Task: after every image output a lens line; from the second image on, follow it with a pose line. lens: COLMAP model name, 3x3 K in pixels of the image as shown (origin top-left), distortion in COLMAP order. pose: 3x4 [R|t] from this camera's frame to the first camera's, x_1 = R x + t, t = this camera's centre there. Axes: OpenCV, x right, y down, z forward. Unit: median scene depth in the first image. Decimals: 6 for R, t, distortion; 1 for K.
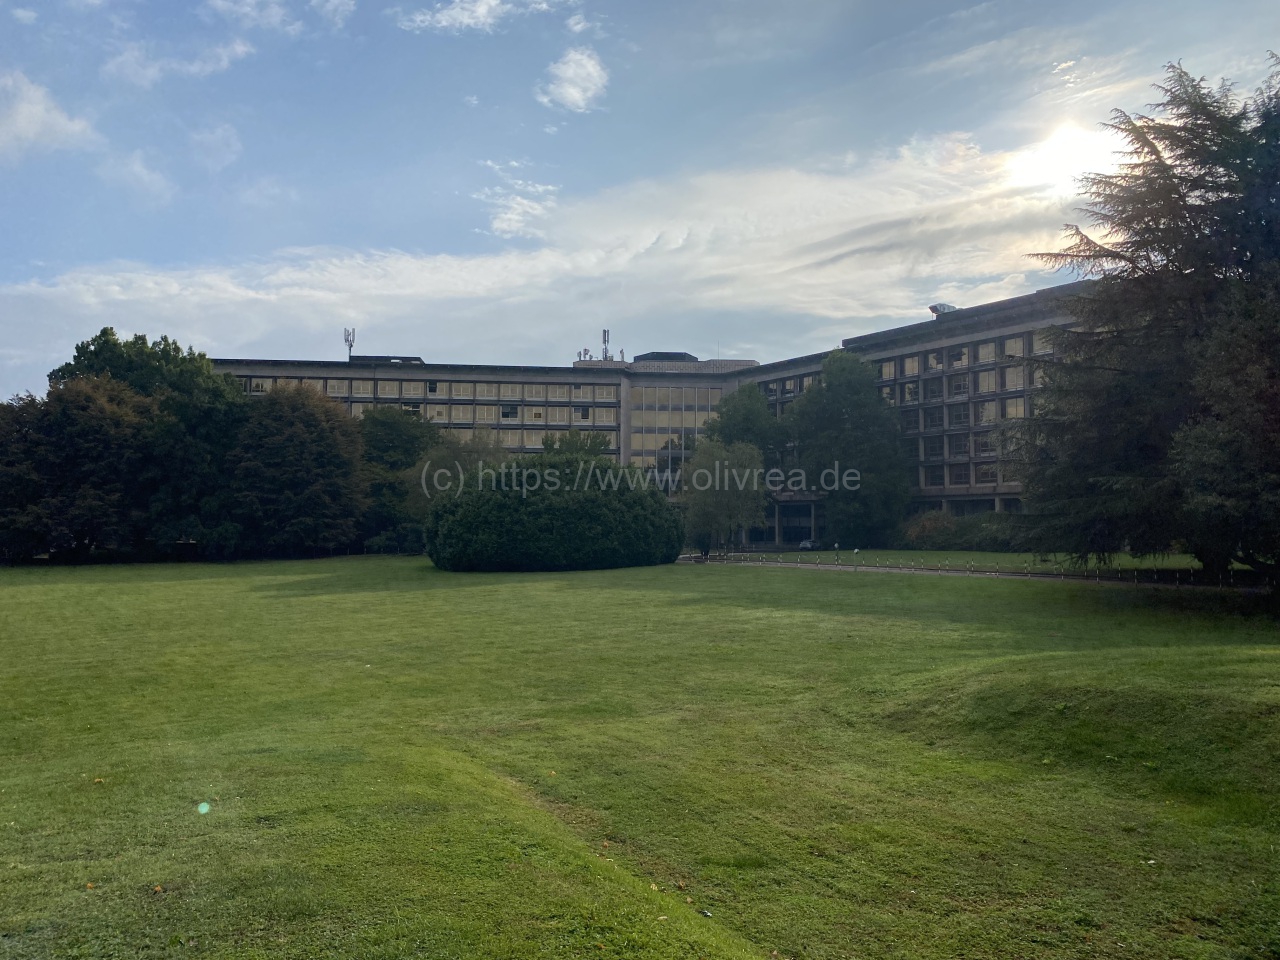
lens RADIAL K [[986.9, 0, 656.5], [0, 986.9, 474.8], [0, 0, 1]] dist [-0.005089, -0.007582]
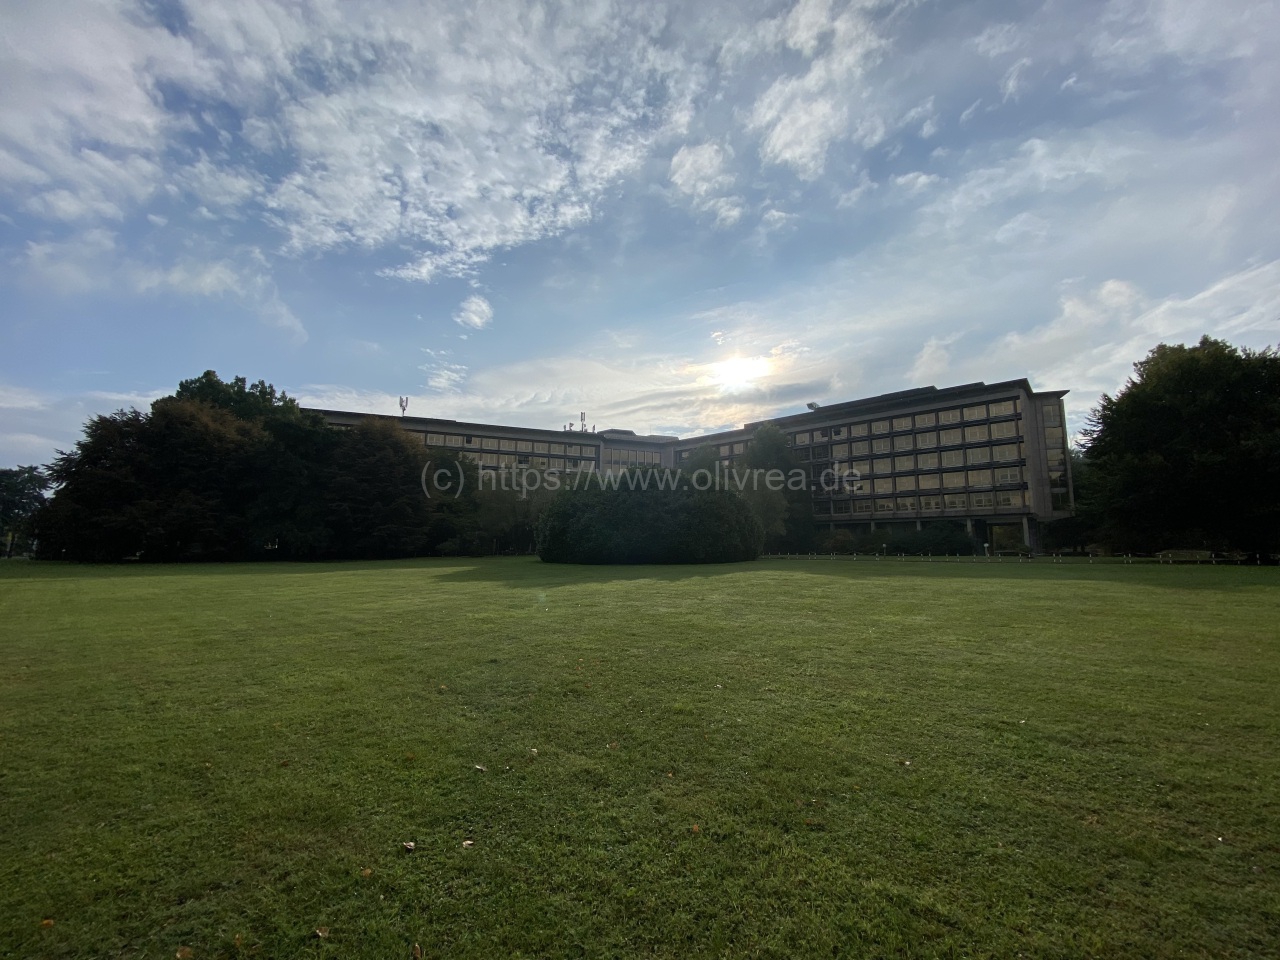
lens RADIAL K [[521.4, 0, 618.4], [0, 521.4, 476.2], [0, 0, 1]] dist [0.000172, -0.005461]
pose [[0.975909, 0.035276, 0.215308, -0.176980], [-0.012205, 0.994124, -0.107555, 0.037976], [-0.217837, 0.102336, 0.970605, 0.248522]]
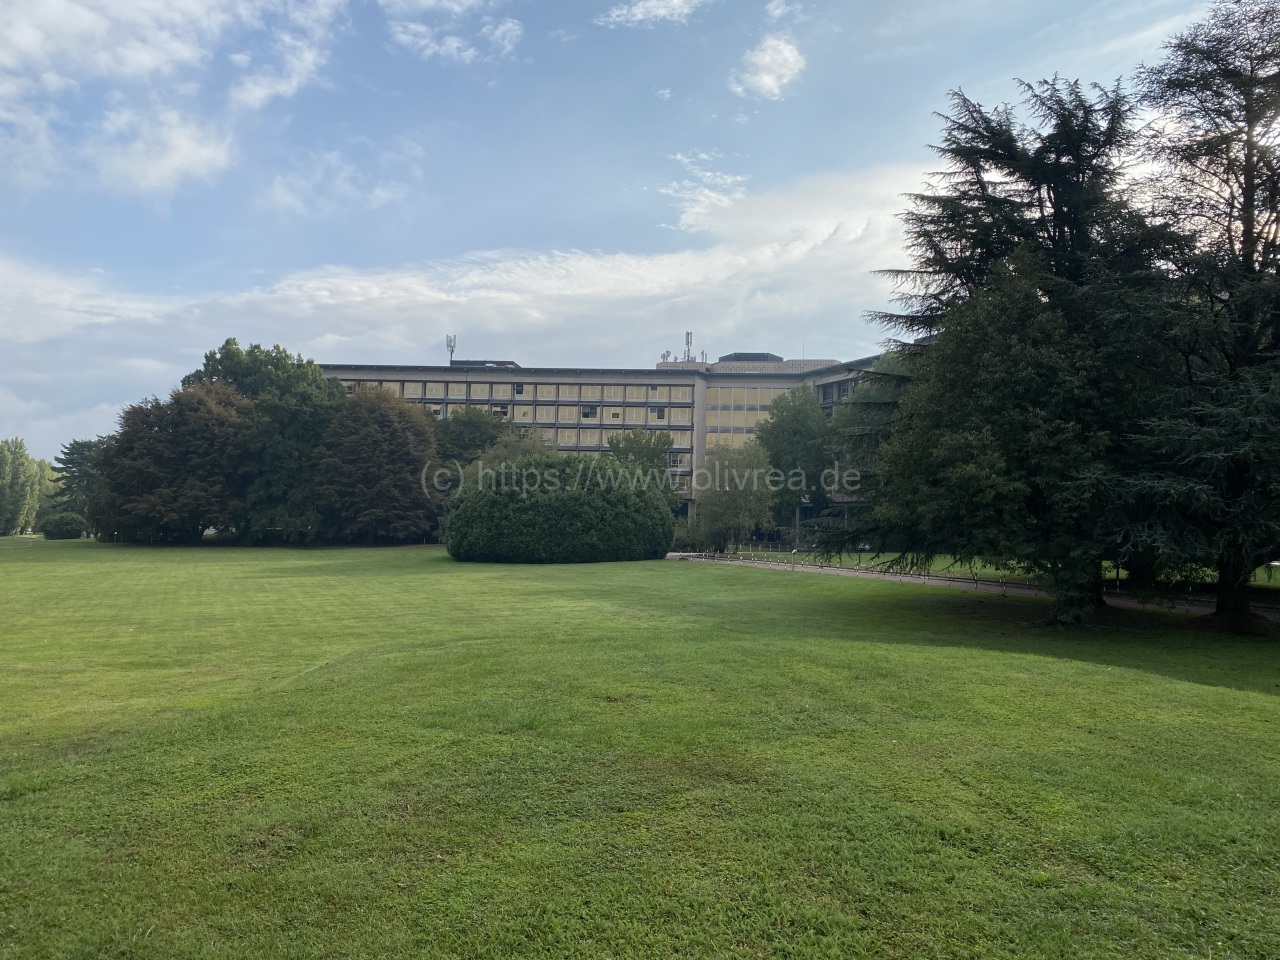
lens RADIAL K [[986.9, 0, 662.0], [0, 986.9, 466.7], [0, 0, 1]] dist [-0.005089, -0.007582]
pose [[0.983690, 0.010304, -0.179579, 0.116744], [-0.010899, 0.999938, -0.002328, -0.003976], [0.179544, 0.004247, 0.983741, -0.018975]]
